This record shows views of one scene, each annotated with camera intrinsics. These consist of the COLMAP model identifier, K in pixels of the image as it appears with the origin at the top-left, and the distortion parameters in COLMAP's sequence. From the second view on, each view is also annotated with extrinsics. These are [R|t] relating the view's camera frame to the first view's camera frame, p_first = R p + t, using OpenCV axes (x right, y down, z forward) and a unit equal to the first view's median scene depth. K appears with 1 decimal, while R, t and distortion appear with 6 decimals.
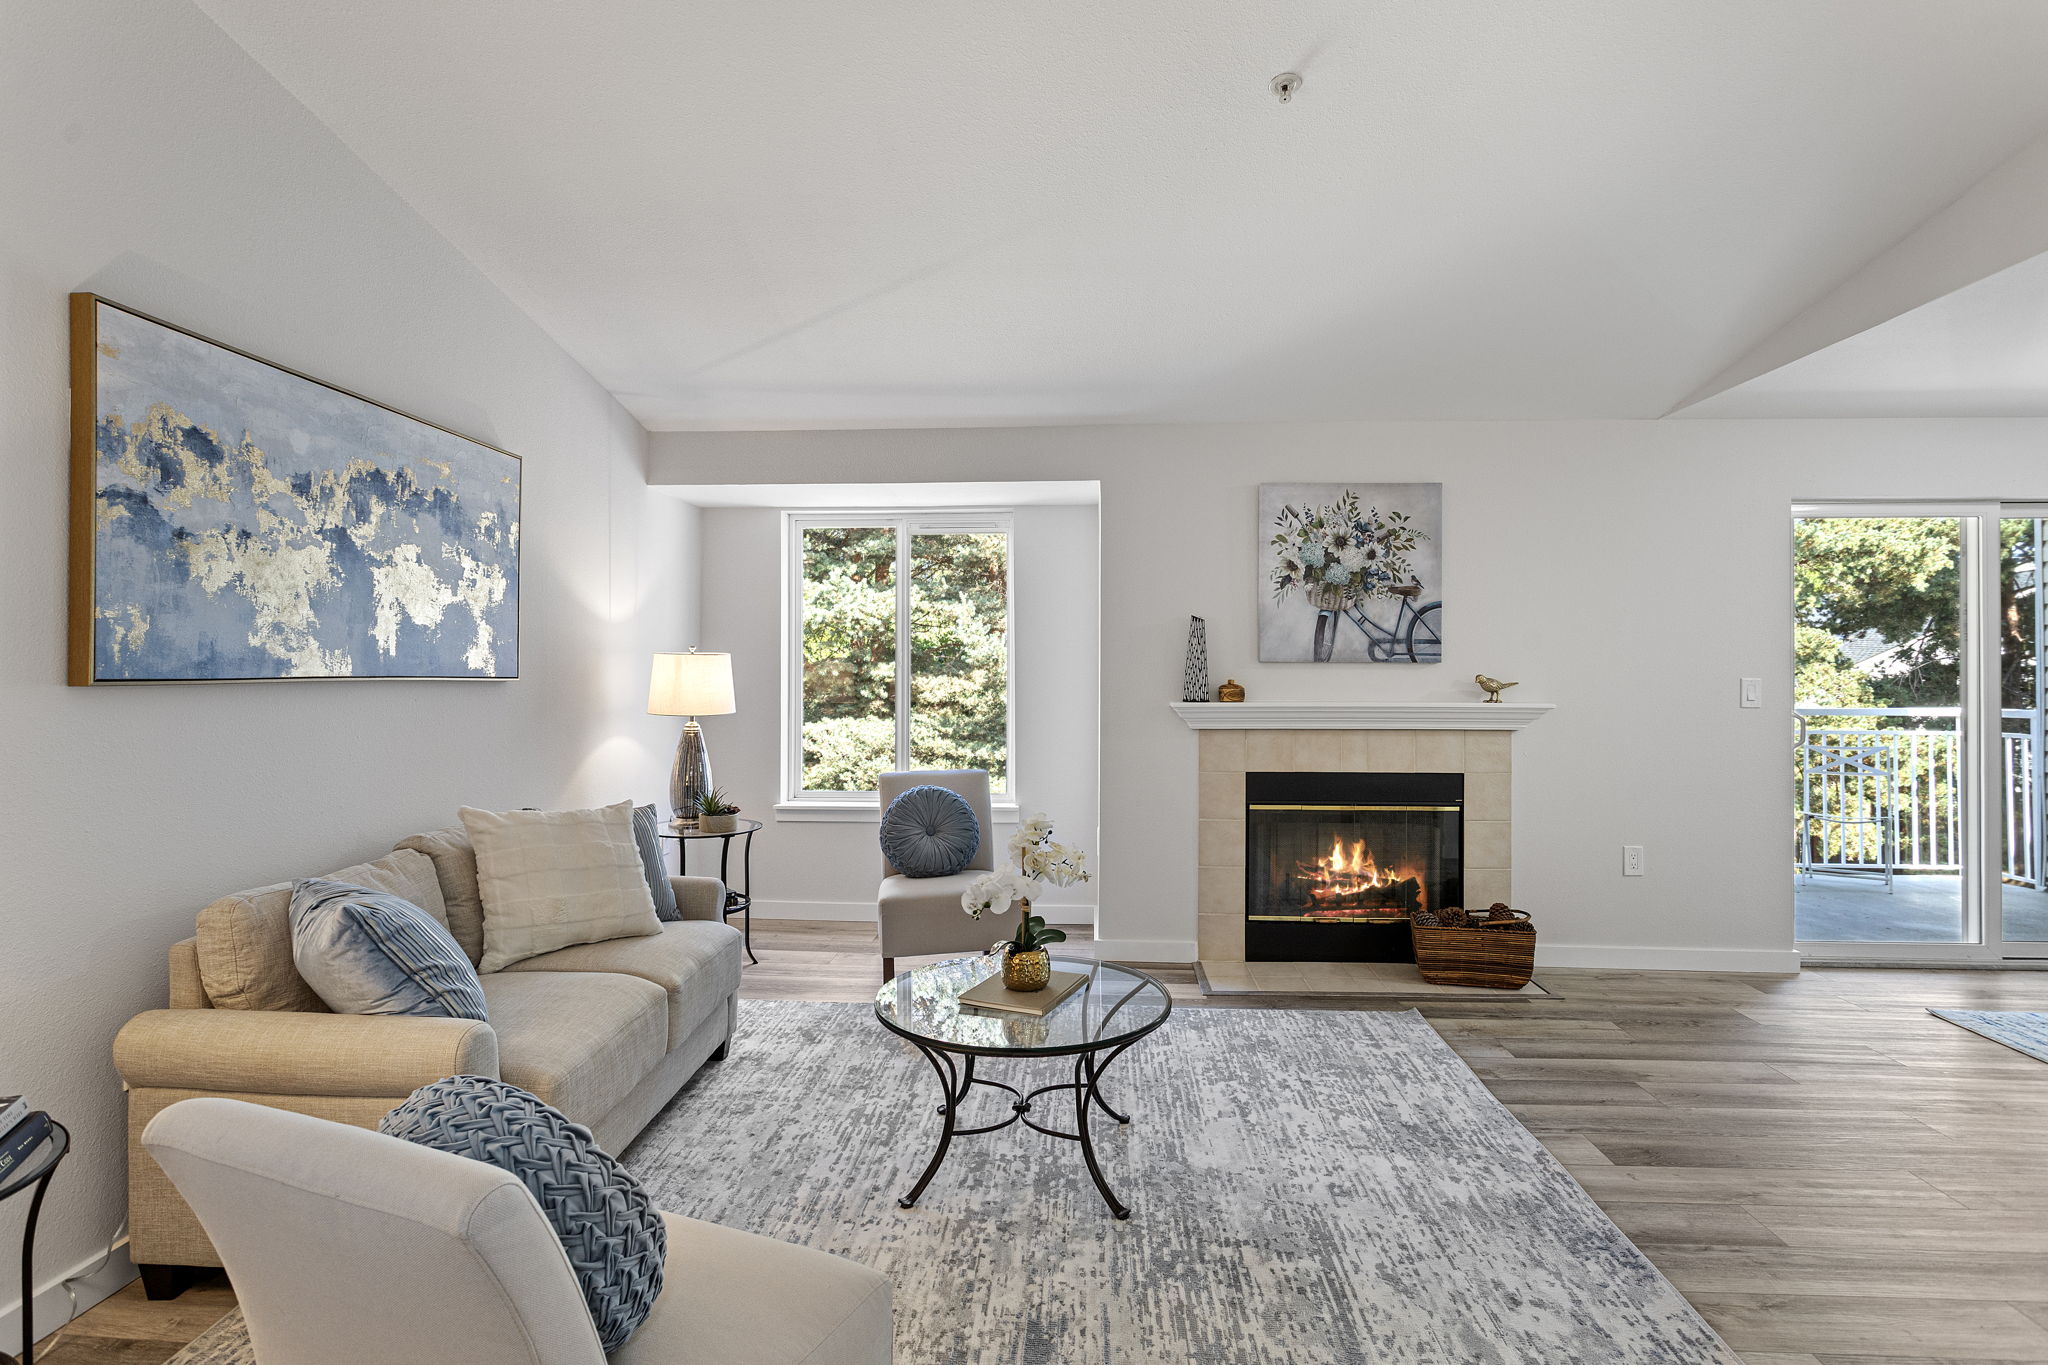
lens RADIAL K [[995.8, 0, 1014.4], [0, 995.8, 674.0], [0, 0, 1]] dist [0.001396, 0.000515]
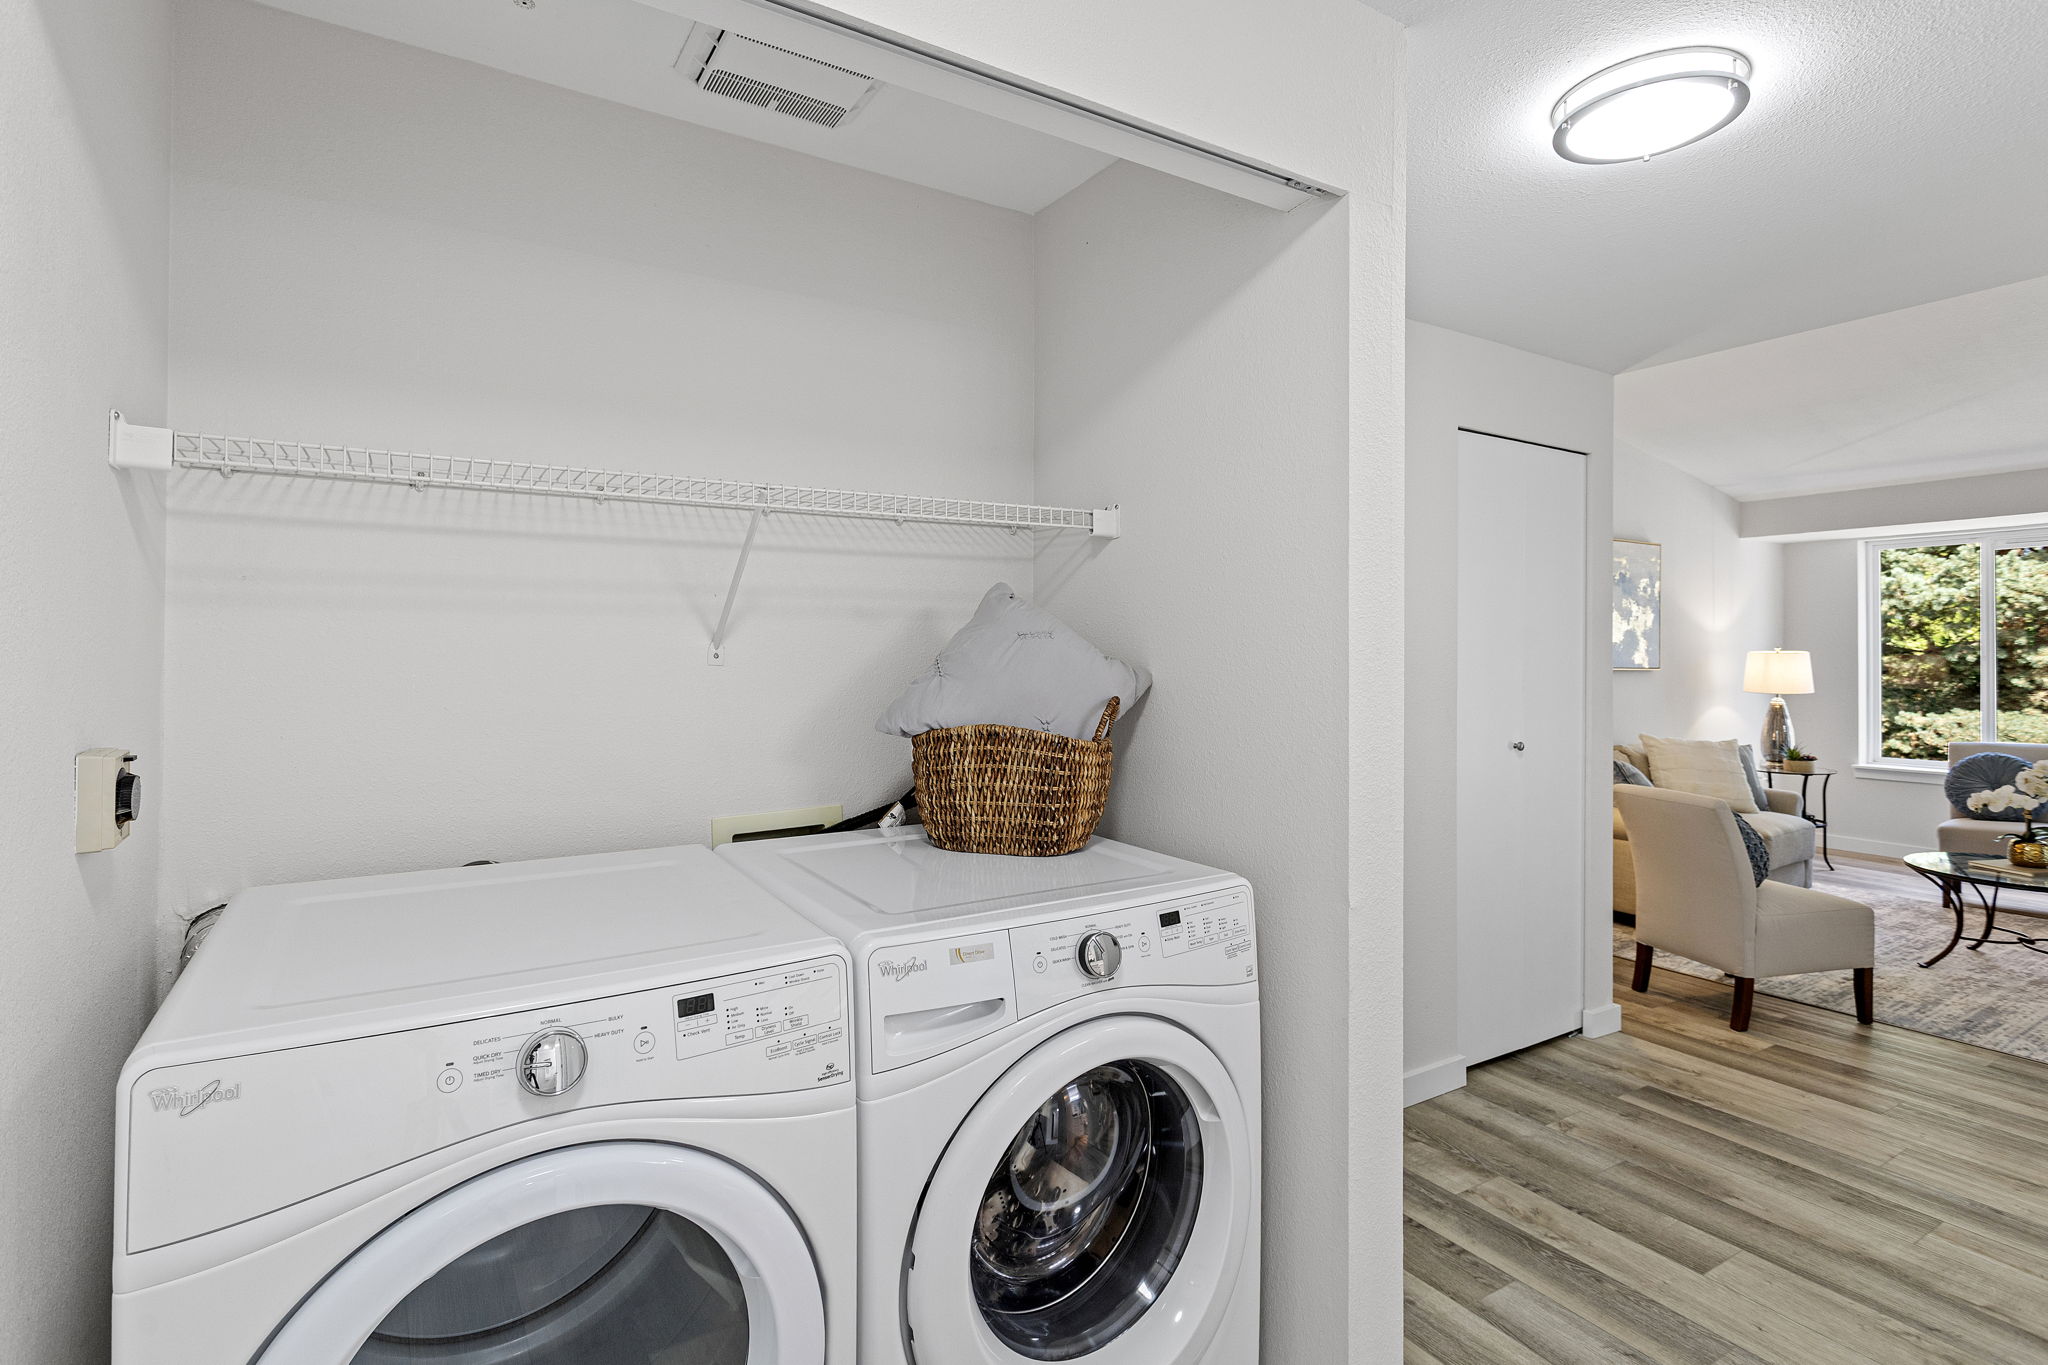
lens RADIAL K [[995.8, 0, 1021.4], [0, 995.8, 647.5], [0, 0, 1]] dist [0.001396, 0.000515]
pose [[0.572939, -0.008578, -0.819553, 0.097607], [0.001304, 0.999954, -0.009555, -0.005864], [0.819597, 0.004405, 0.572924, -0.304281]]
